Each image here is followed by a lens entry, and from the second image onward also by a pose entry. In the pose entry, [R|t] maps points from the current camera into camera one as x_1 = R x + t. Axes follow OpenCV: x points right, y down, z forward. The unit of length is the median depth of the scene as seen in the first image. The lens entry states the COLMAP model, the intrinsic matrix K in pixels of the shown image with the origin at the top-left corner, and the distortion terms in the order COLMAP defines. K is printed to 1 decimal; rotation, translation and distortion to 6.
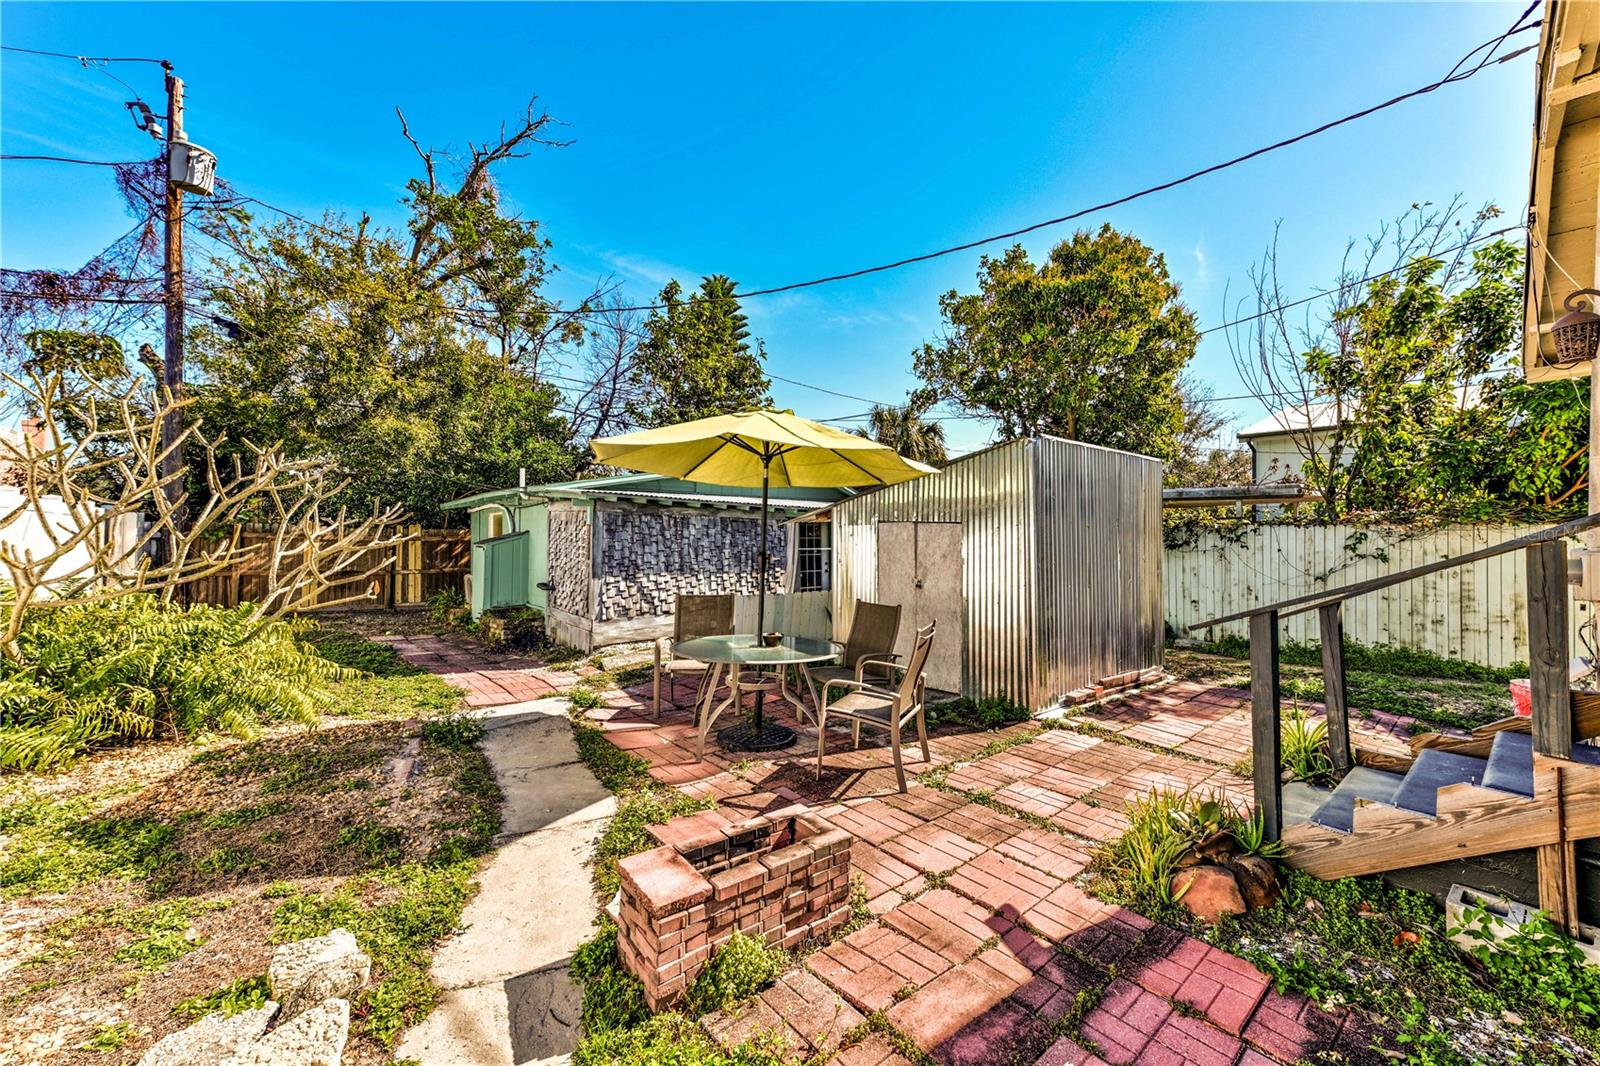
lens RADIAL K [[618.9, 0, 840.6], [0, 618.9, 537.0], [0, 0, 1]] dist [0.014895, -0.000332]
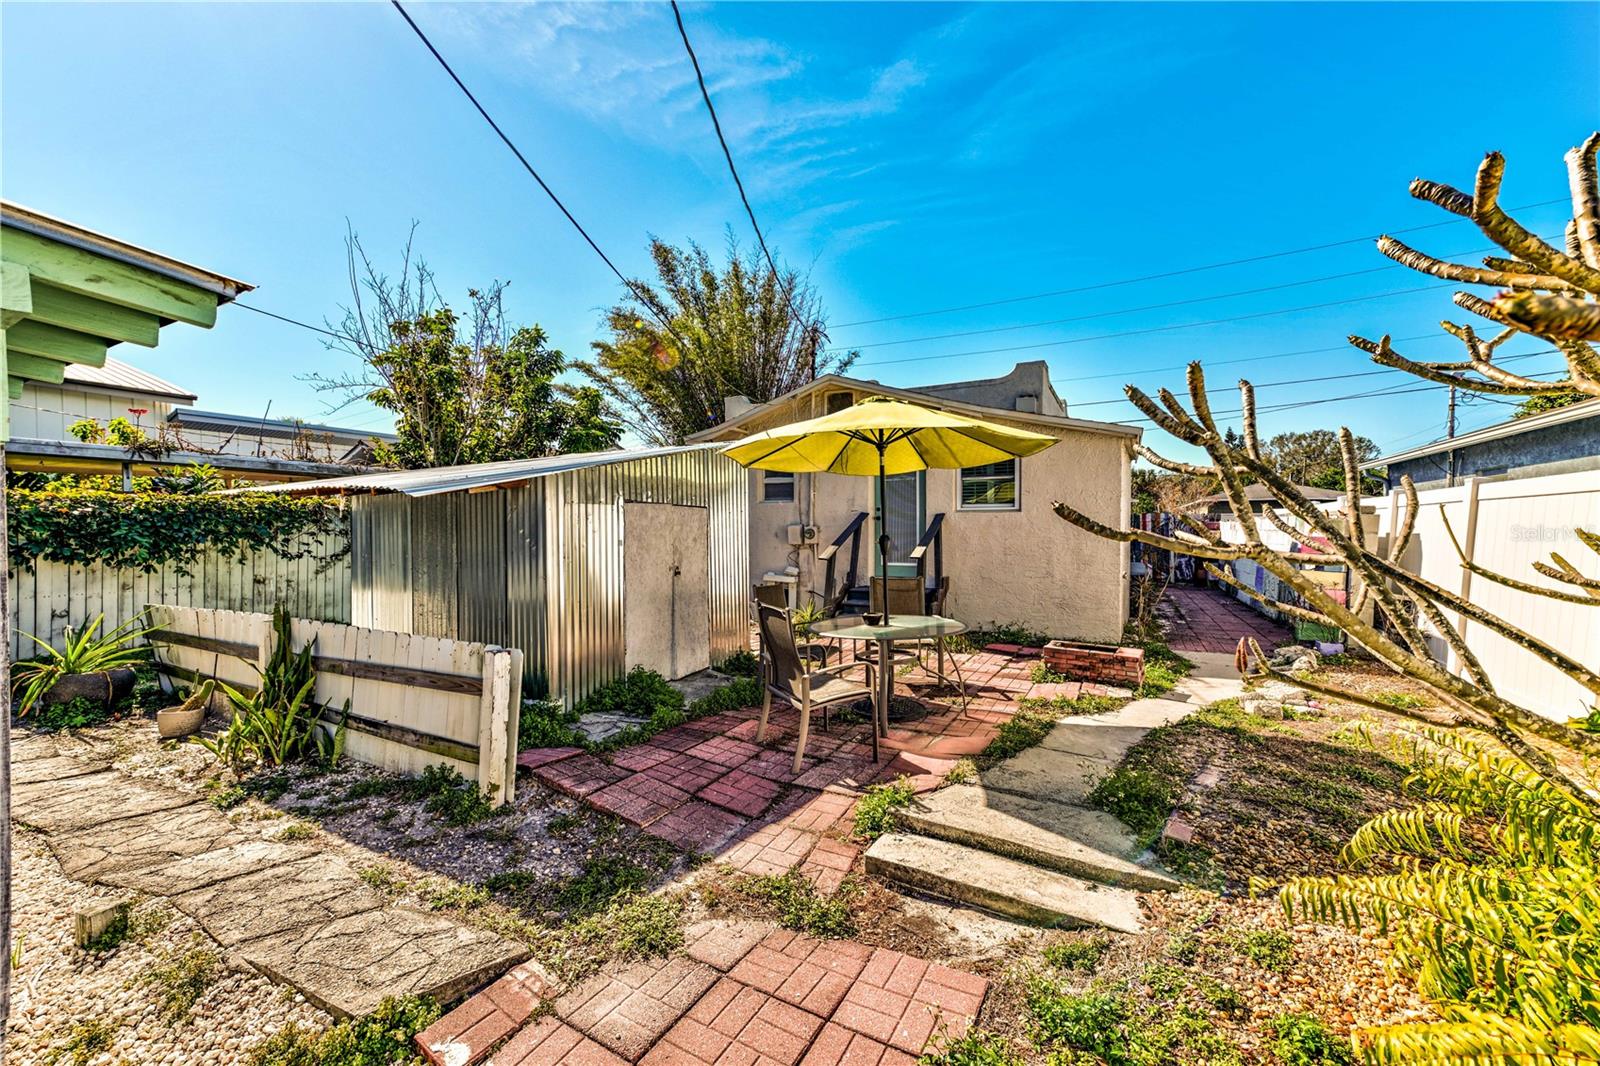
lens RADIAL K [[618.9, 0, 798.9], [0, 618.9, 529.0], [0, 0, 1]] dist [0.014895, -0.000332]
pose [[-0.308505, -0.015887, 0.951090, -1.354102], [-0.004559, 0.999874, 0.015224, -0.005762], [-0.951212, 0.000361, -0.308539, 1.818002]]
